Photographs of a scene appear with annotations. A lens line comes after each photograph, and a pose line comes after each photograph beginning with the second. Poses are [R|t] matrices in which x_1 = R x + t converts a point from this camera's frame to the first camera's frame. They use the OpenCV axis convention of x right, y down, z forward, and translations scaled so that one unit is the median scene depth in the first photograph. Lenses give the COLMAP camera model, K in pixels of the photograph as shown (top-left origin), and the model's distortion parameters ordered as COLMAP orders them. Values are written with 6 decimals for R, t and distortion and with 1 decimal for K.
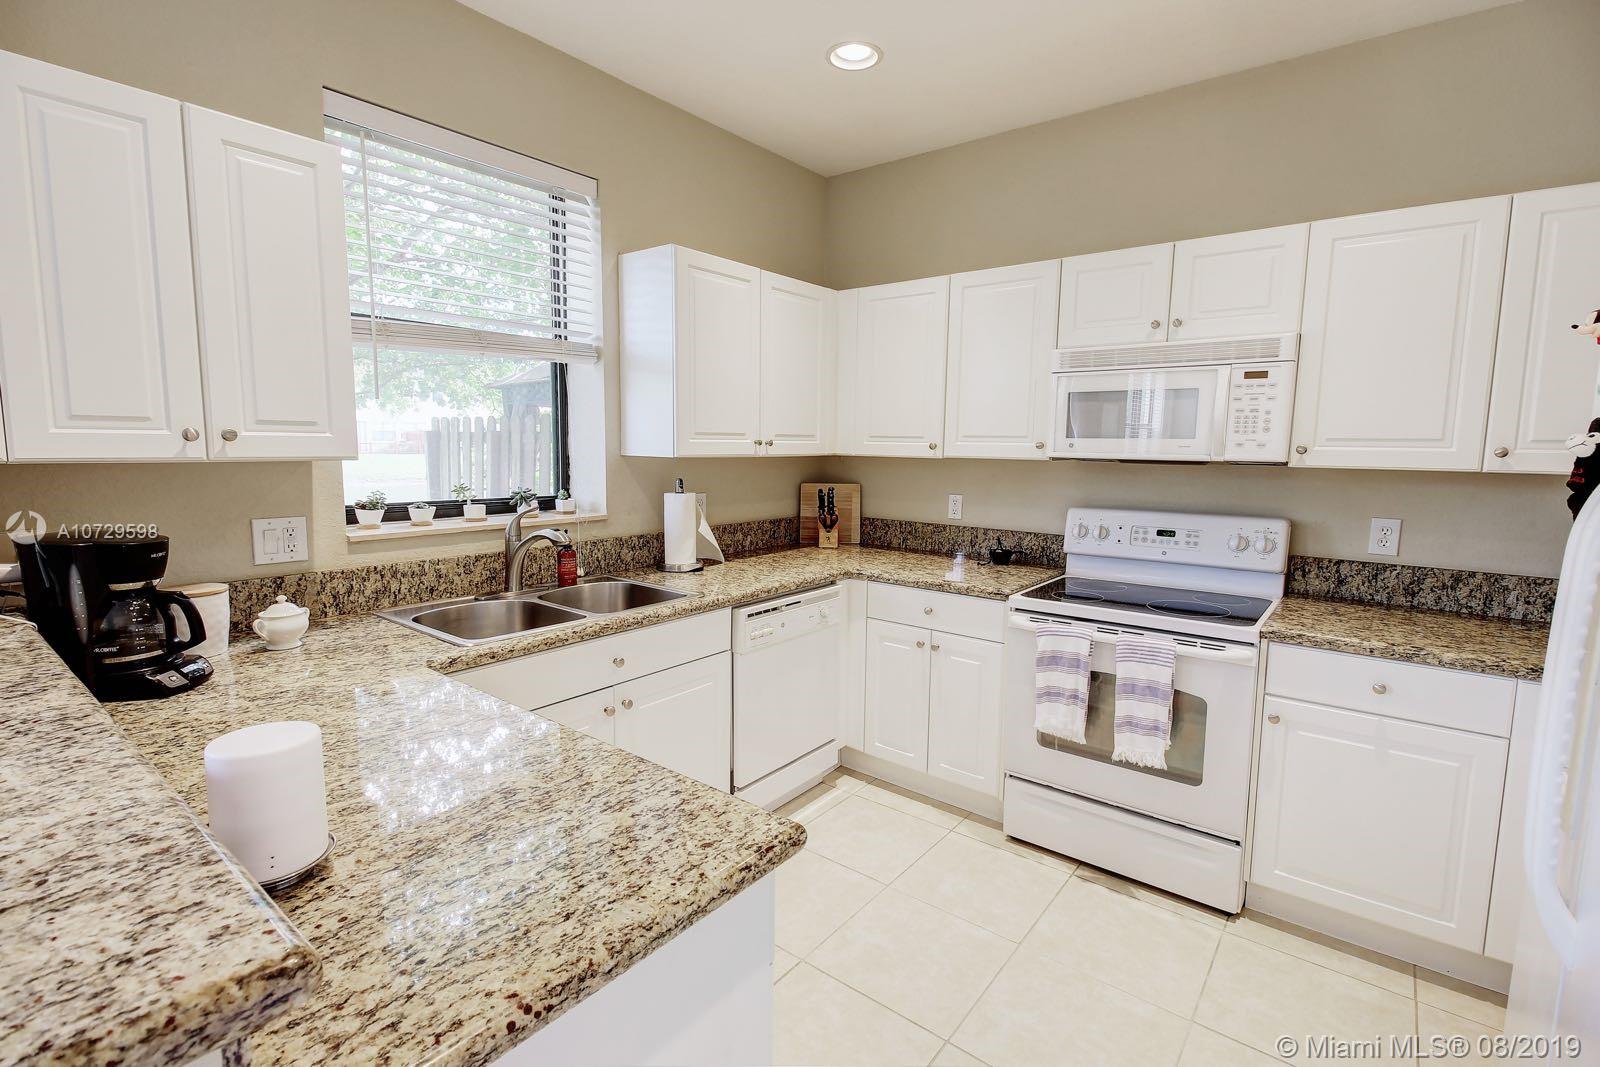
lens RADIAL K [[728.7, 0, 806.3], [0, 728.7, 525.3], [0, 0, 1]] dist [0.016055, -0.011660]
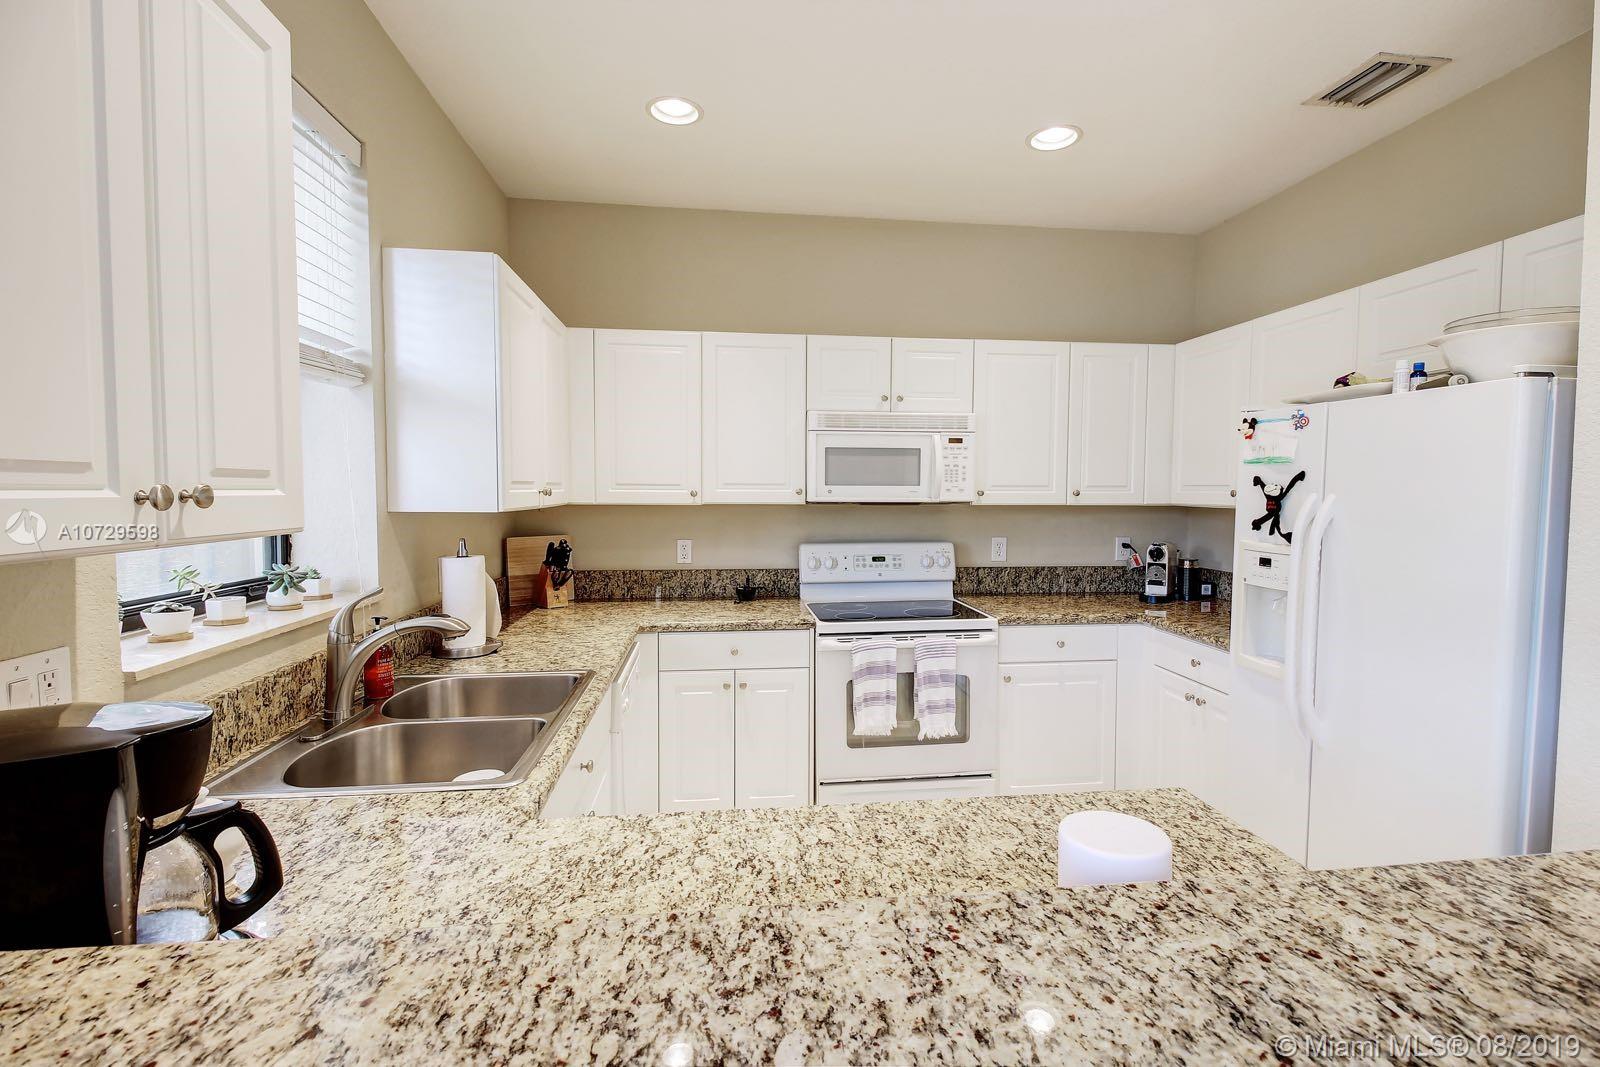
lens RADIAL K [[728.7, 0, 806.3], [0, 728.7, 525.3], [0, 0, 1]] dist [0.016055, -0.011660]
pose [[0.707509, -0.044850, 0.705280, -0.548323], [0.085745, 0.996059, -0.022675, -0.033245], [-0.701483, 0.076517, 0.708566, 0.202064]]
